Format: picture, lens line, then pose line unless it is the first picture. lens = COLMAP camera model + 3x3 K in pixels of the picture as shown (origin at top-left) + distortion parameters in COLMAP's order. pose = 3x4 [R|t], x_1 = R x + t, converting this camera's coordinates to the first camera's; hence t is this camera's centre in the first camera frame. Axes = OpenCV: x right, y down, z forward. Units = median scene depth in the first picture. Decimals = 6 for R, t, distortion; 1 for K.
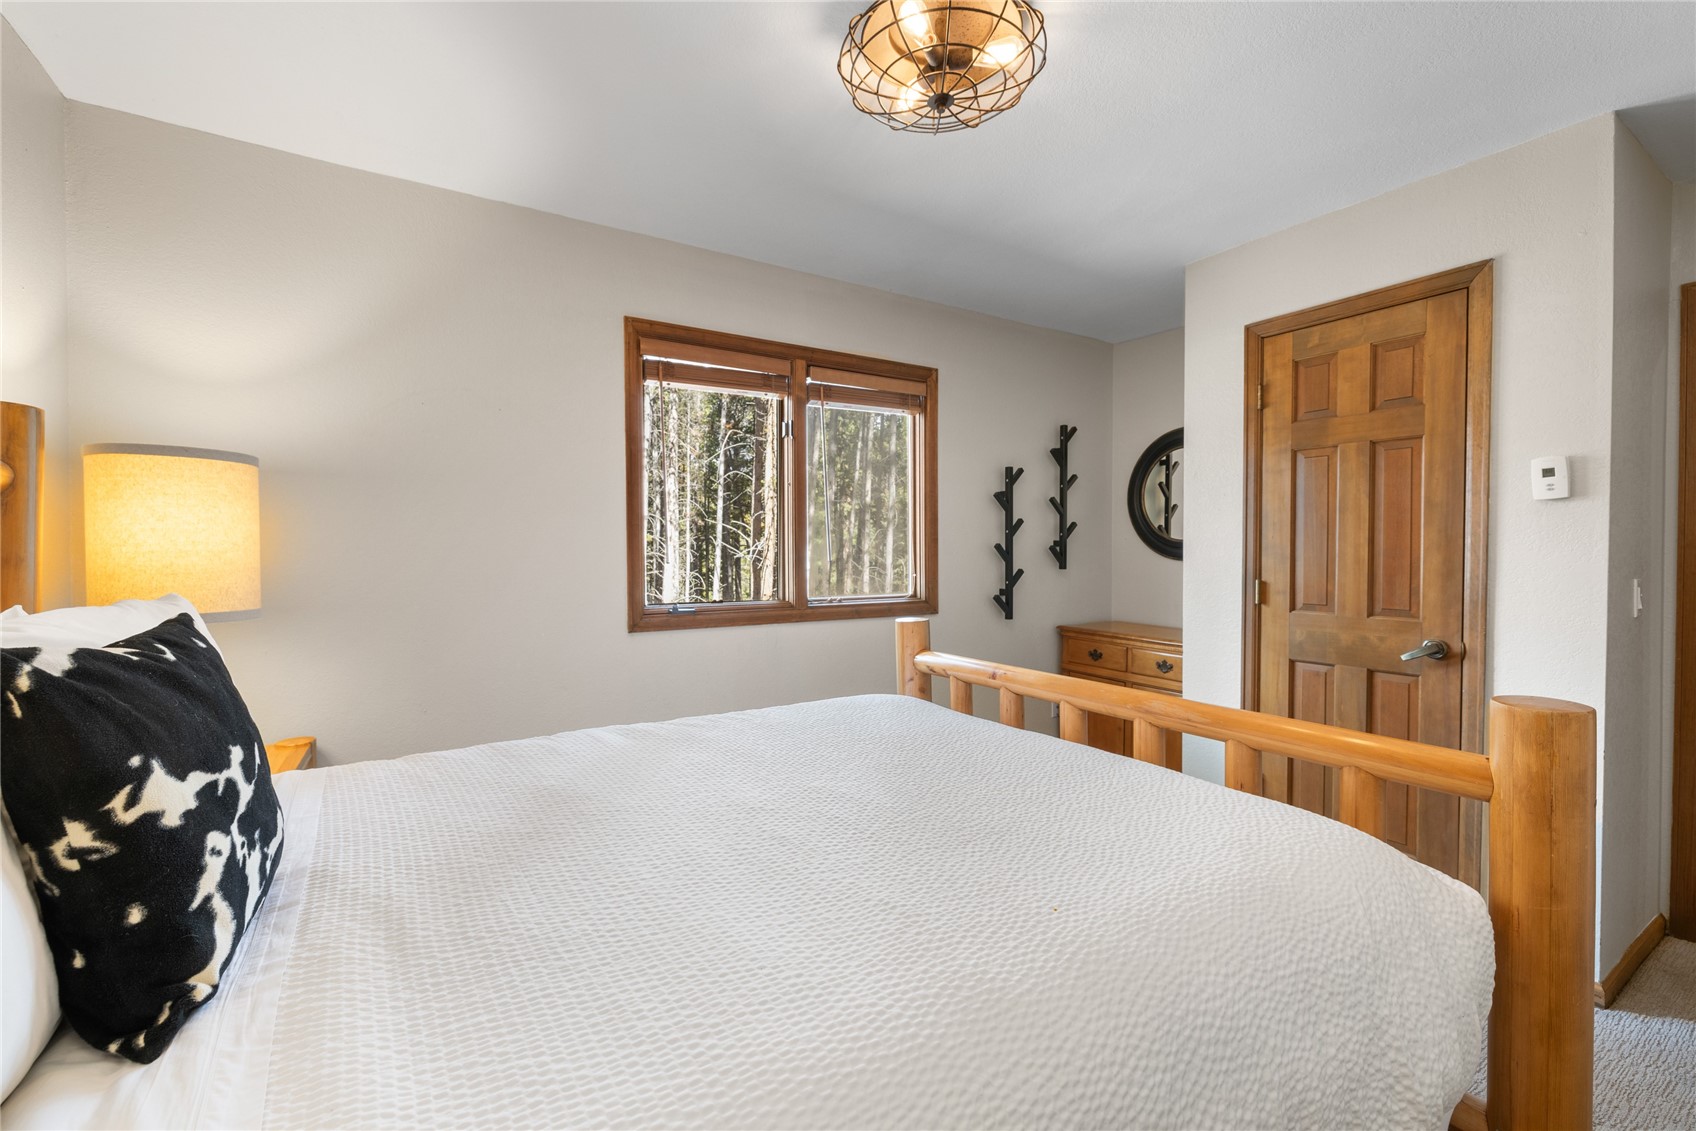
lens RADIAL K [[711.8, 0, 844.7], [0, 711.8, 562.7], [0, 0, 1]] dist [0.002694, -0.000992]
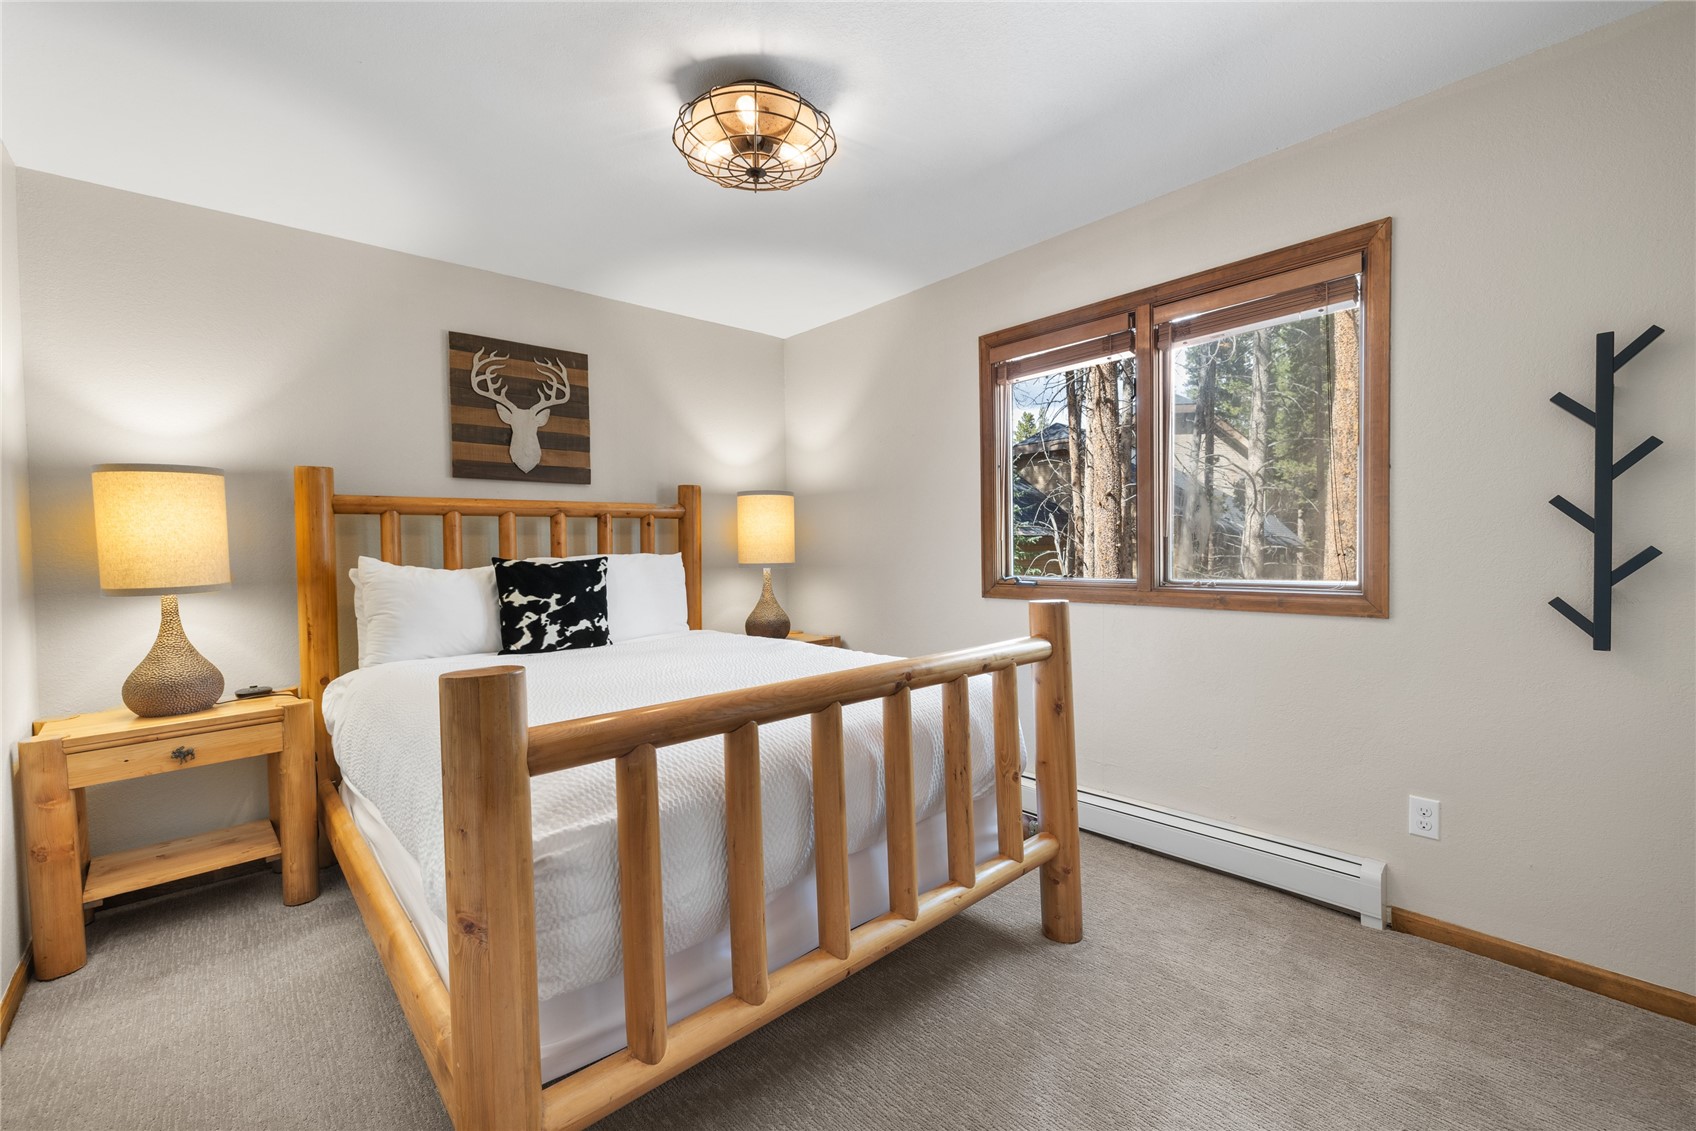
lens RADIAL K [[711.8, 0, 848.3], [0, 711.8, 556.8], [0, 0, 1]] dist [0.002694, -0.000992]
pose [[0.165347, 0.017744, -0.986076, 0.670384], [-0.000187, 0.999839, 0.017960, 0.005958], [0.986235, -0.002785, 0.165324, 0.451567]]
